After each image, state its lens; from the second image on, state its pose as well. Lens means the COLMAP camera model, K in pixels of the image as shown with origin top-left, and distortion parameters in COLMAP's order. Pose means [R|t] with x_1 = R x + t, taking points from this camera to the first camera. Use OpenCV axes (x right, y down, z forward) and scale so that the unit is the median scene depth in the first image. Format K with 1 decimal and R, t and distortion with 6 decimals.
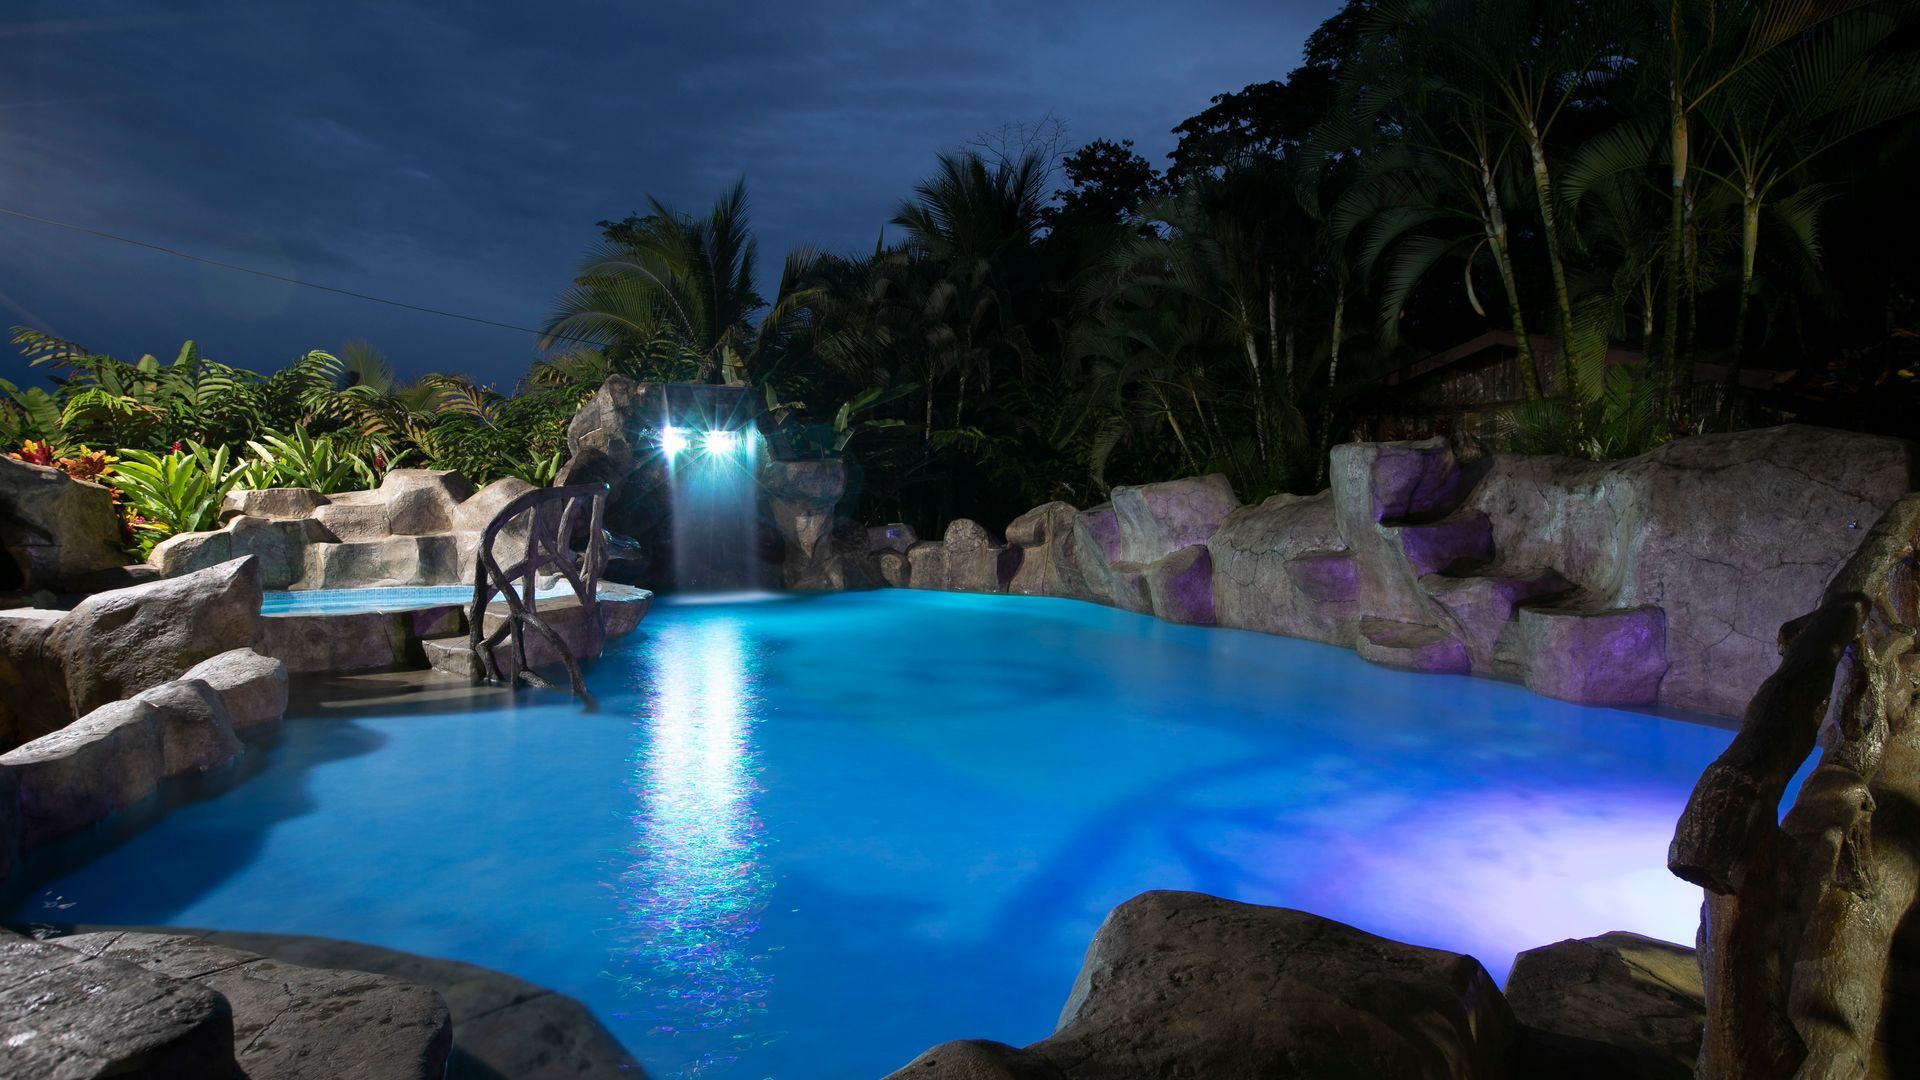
lens RADIAL K [[1023.9, 0, 965.8], [0, 1023.9, 547.3], [0, 0, 1]] dist [-0.032647, 0.005697]
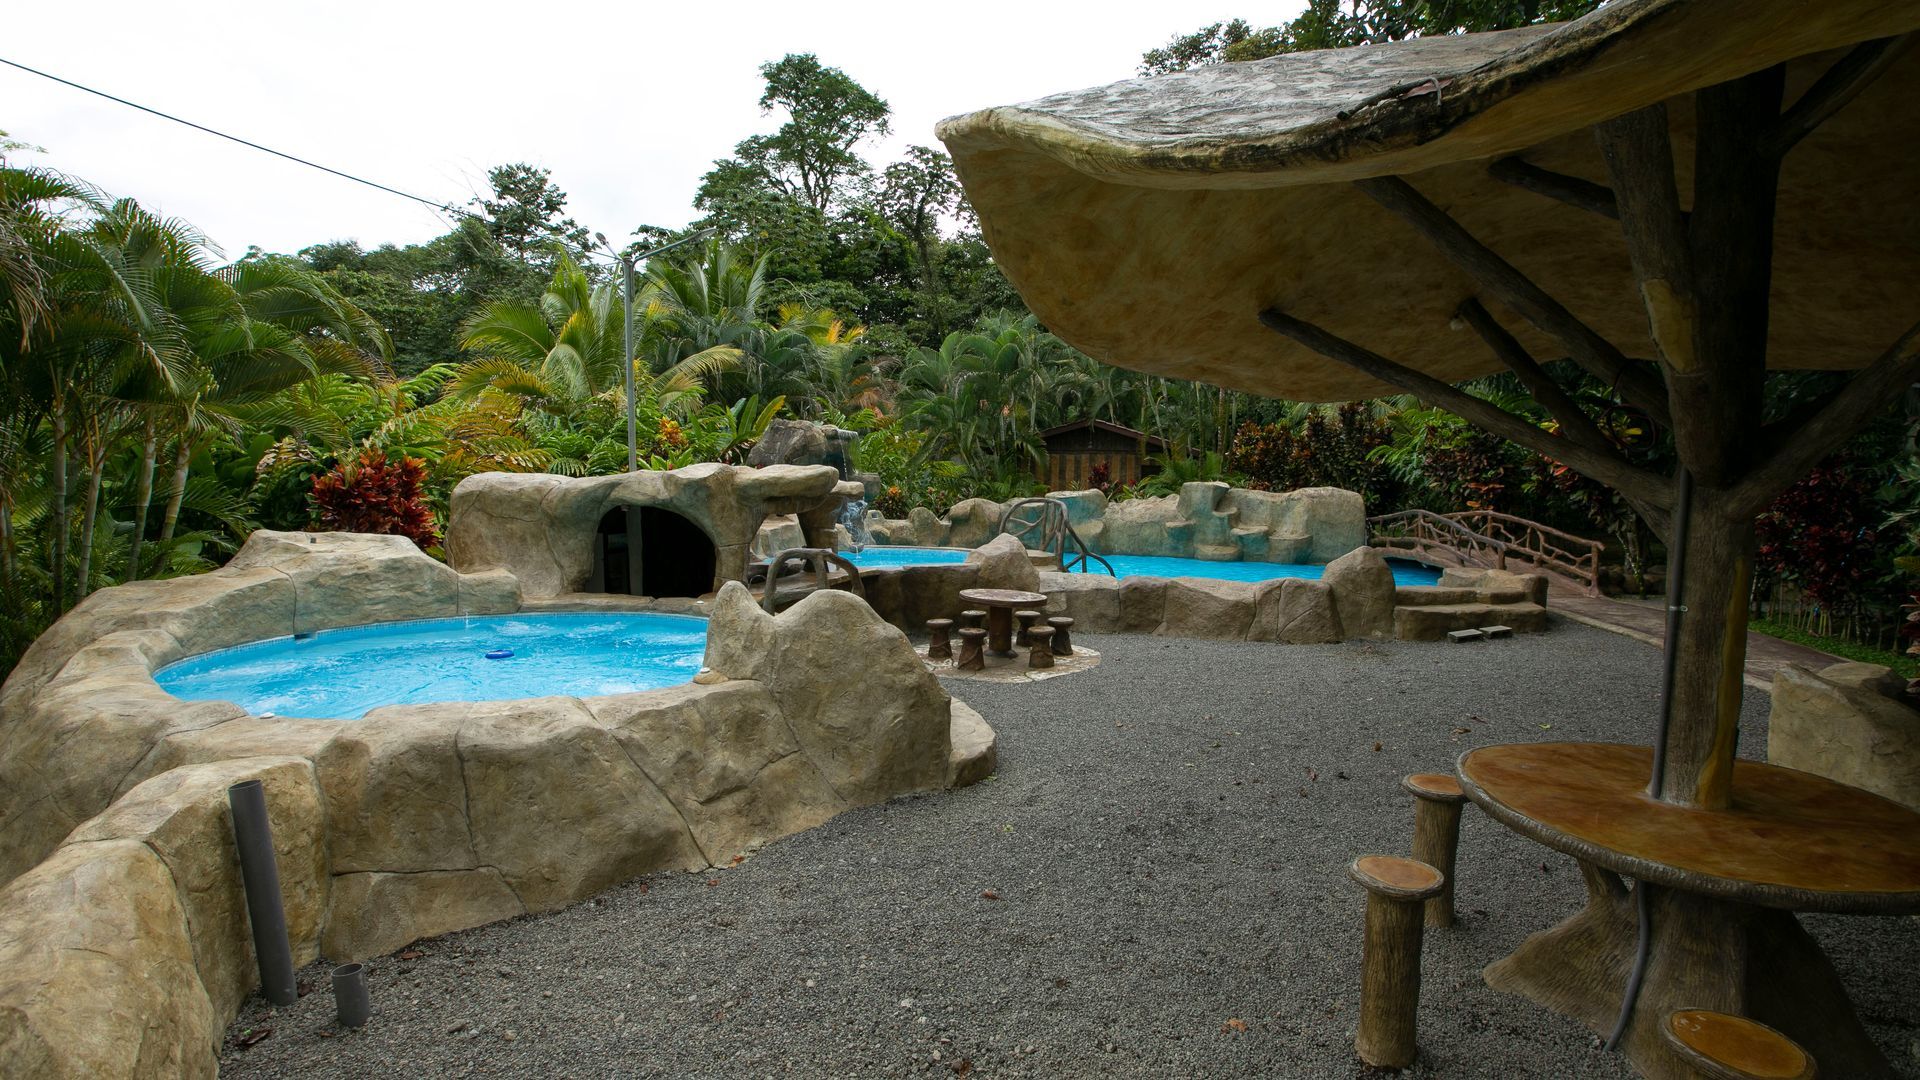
lens RADIAL K [[879.4, 0, 957.0], [0, 879.4, 541.3], [0, 0, 1]] dist [-0.035498, 0.008662]
pose [[0.708821, -0.035233, 0.704508, -1.362567], [0.015530, 0.999289, 0.034351, -0.026625], [-0.705217, -0.013408, 0.708864, -0.194579]]
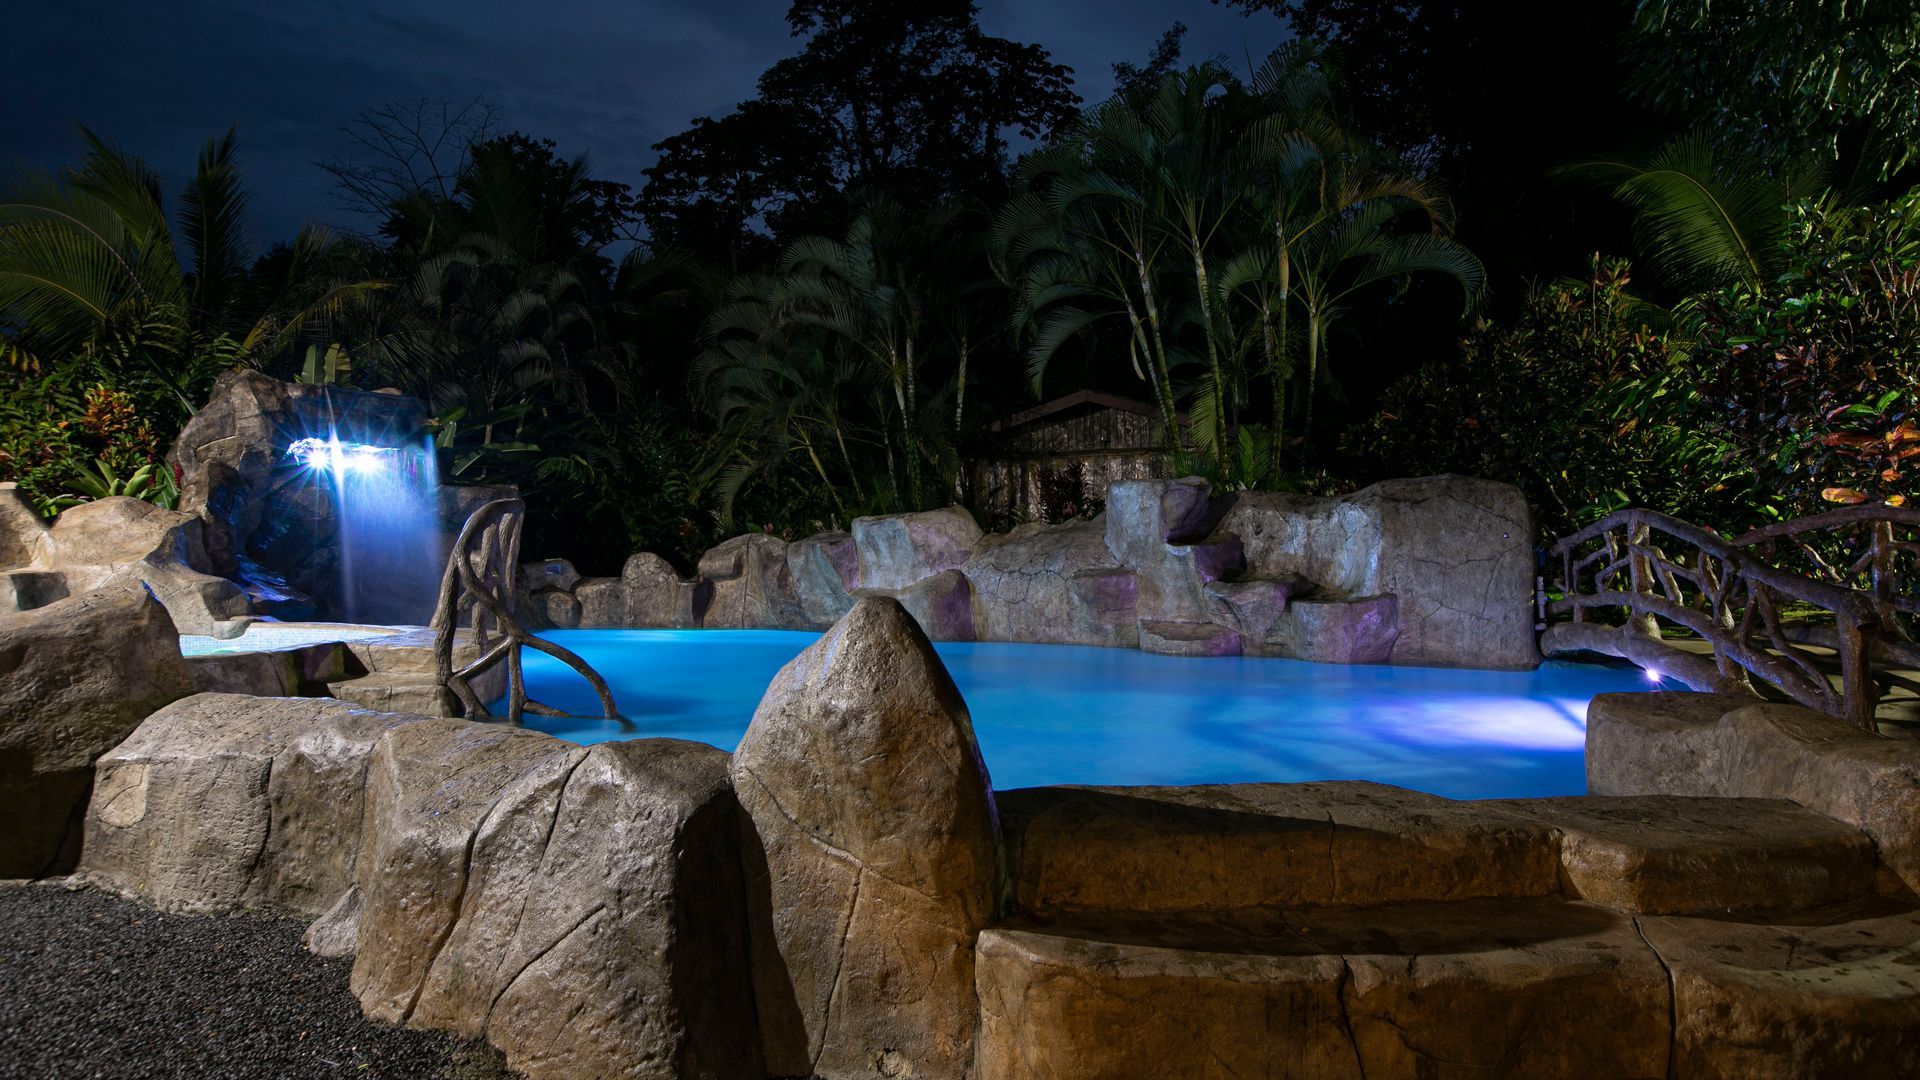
lens RADIAL K [[1140.0, 0, 960.3], [0, 1140.0, 544.2], [0, 0, 1]] dist [-0.018707, 0.011948]
pose [[0.846249, -0.000403, 0.532788, -0.401195], [0.027434, 0.998706, -0.042819, 0.022100], [-0.532081, 0.050852, 0.845165, -0.039856]]
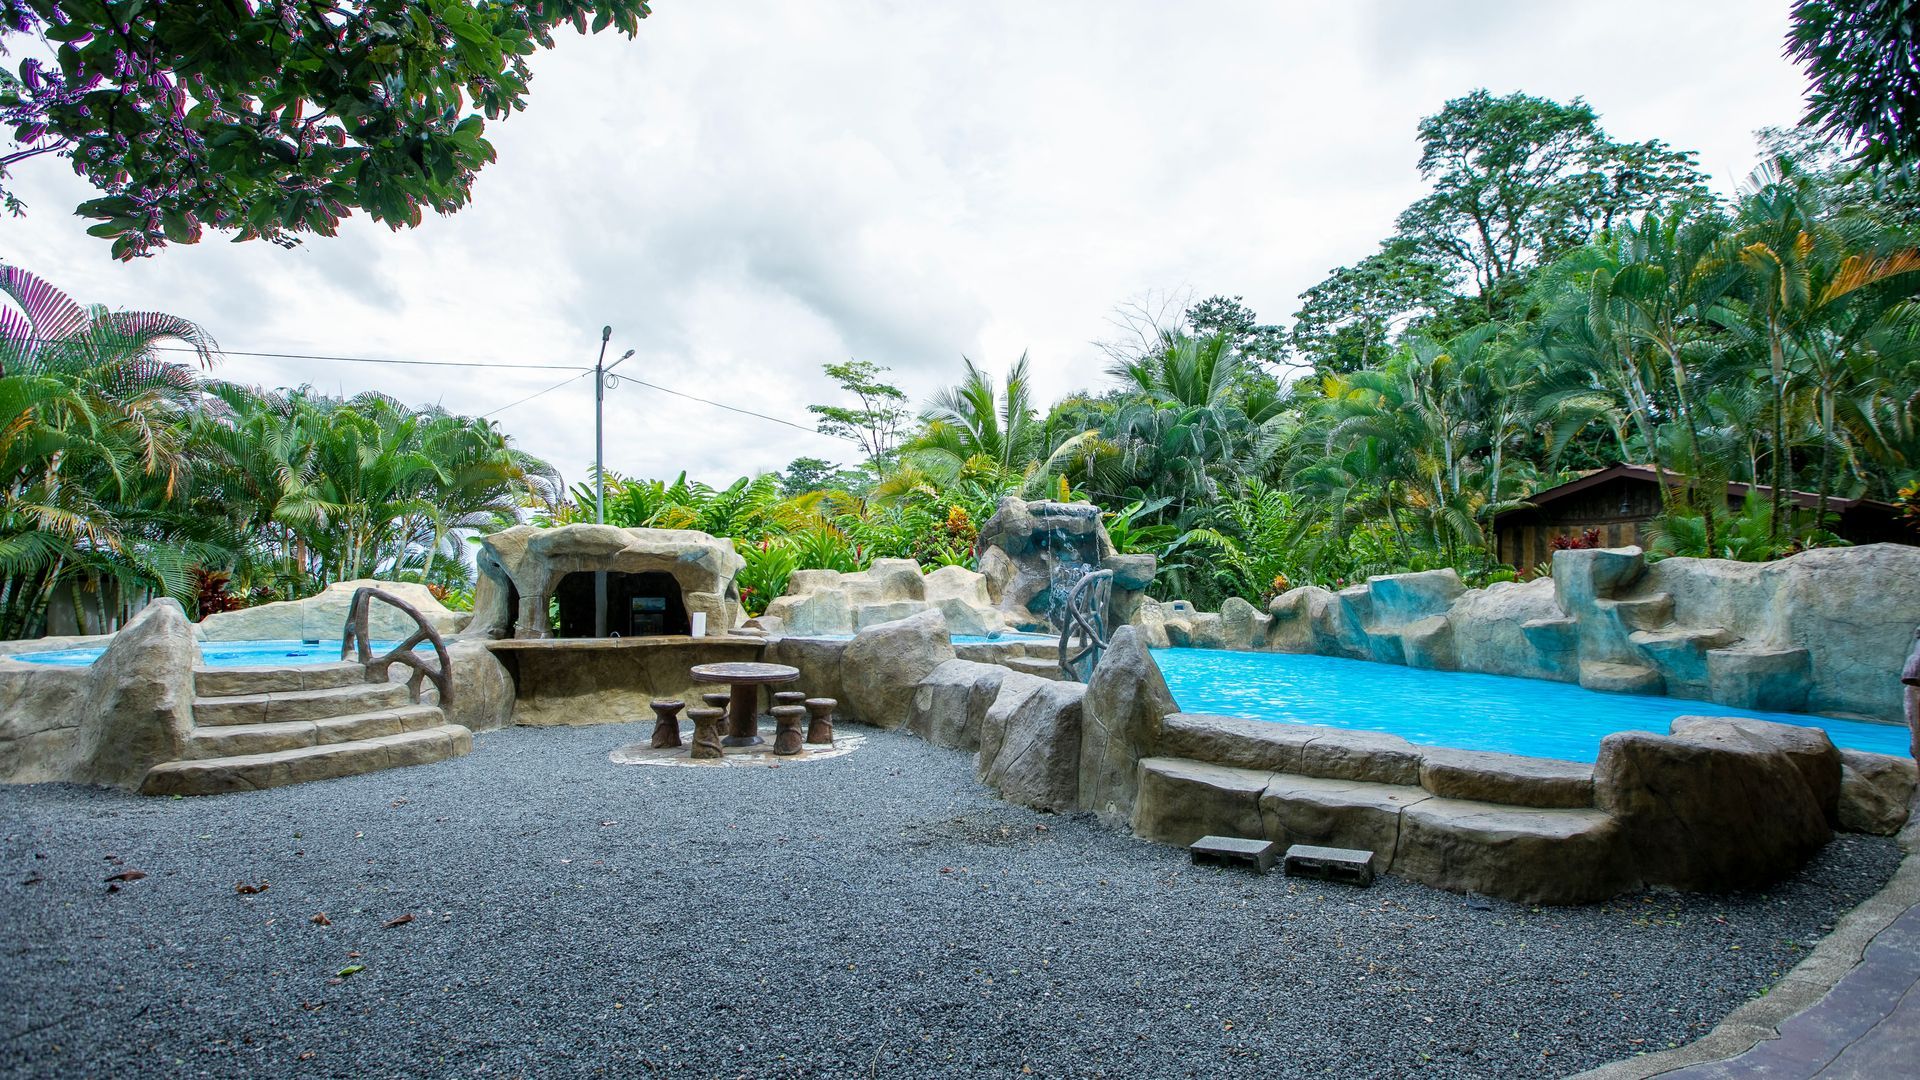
lens RADIAL K [[879.4, 0, 967.9], [0, 879.4, 550.0], [0, 0, 1]] dist [-0.035498, 0.008662]
pose [[0.994249, 0.010052, -0.106623, -0.309206], [-0.019393, 0.996025, -0.086938, 0.025125], [0.105325, 0.088506, 0.990491, -0.326014]]
